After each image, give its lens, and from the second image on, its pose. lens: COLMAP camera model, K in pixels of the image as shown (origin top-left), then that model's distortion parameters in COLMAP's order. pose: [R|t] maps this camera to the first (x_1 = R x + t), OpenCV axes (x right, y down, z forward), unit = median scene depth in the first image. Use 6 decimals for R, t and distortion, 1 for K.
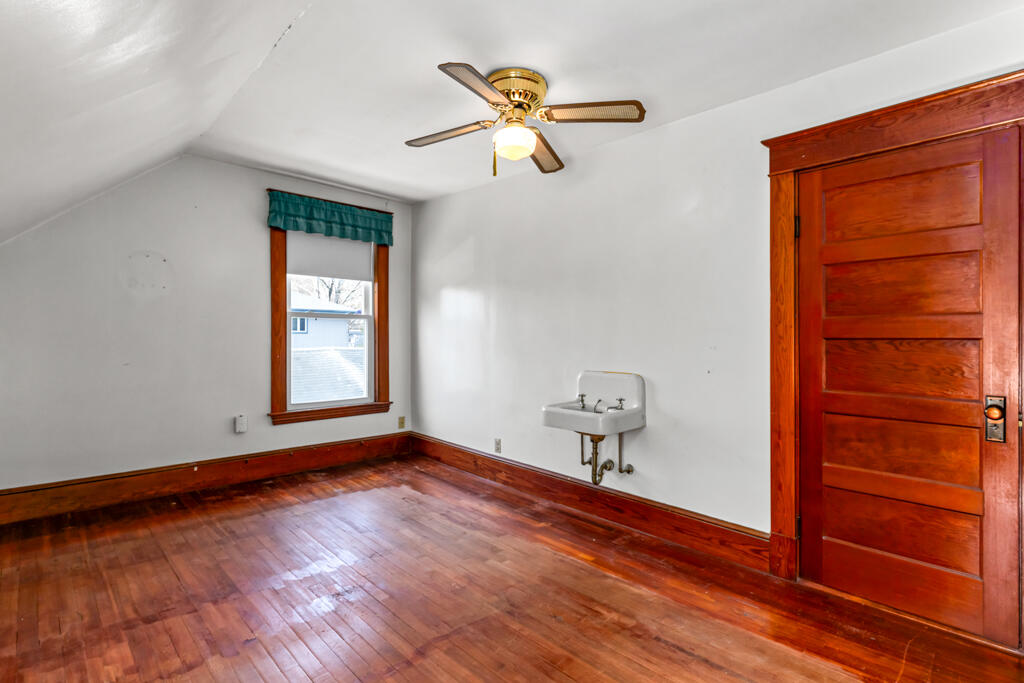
lens RADIAL K [[495.5, 0, 513.1], [0, 495.5, 337.1], [0, 0, 1]] dist [0.013111, -0.001825]
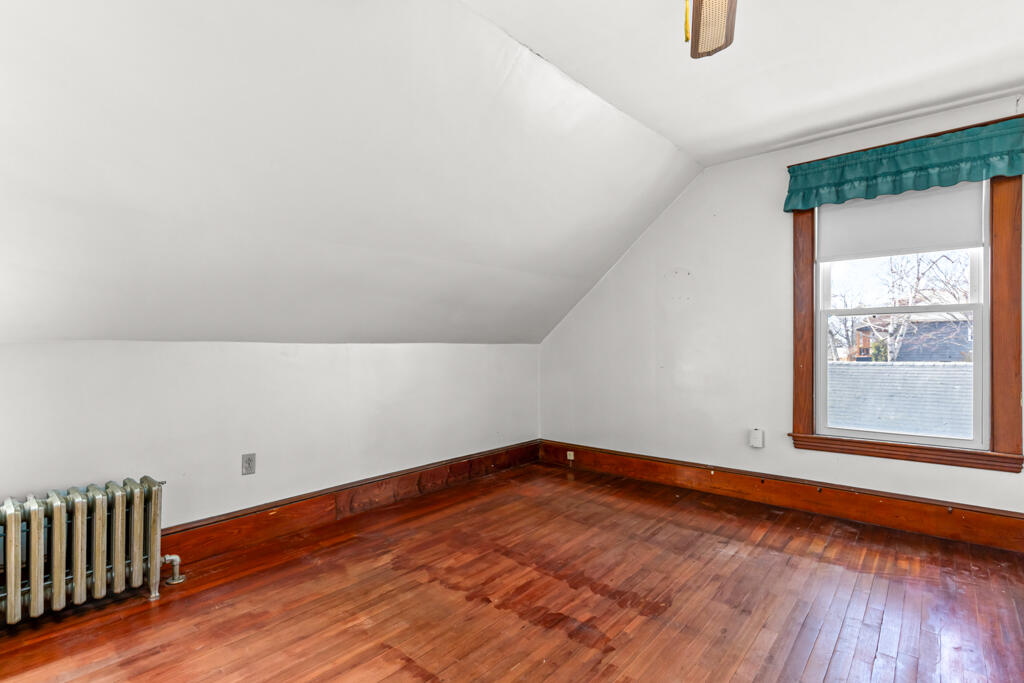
lens RADIAL K [[495.5, 0, 512.3], [0, 495.5, 350.0], [0, 0, 1]] dist [0.013111, -0.001825]
pose [[0.096297, 0.000639, -0.995352, 0.308469], [0.005922, 0.999982, 0.001215, 0.009164], [0.995335, -0.006012, 0.096291, 0.455539]]
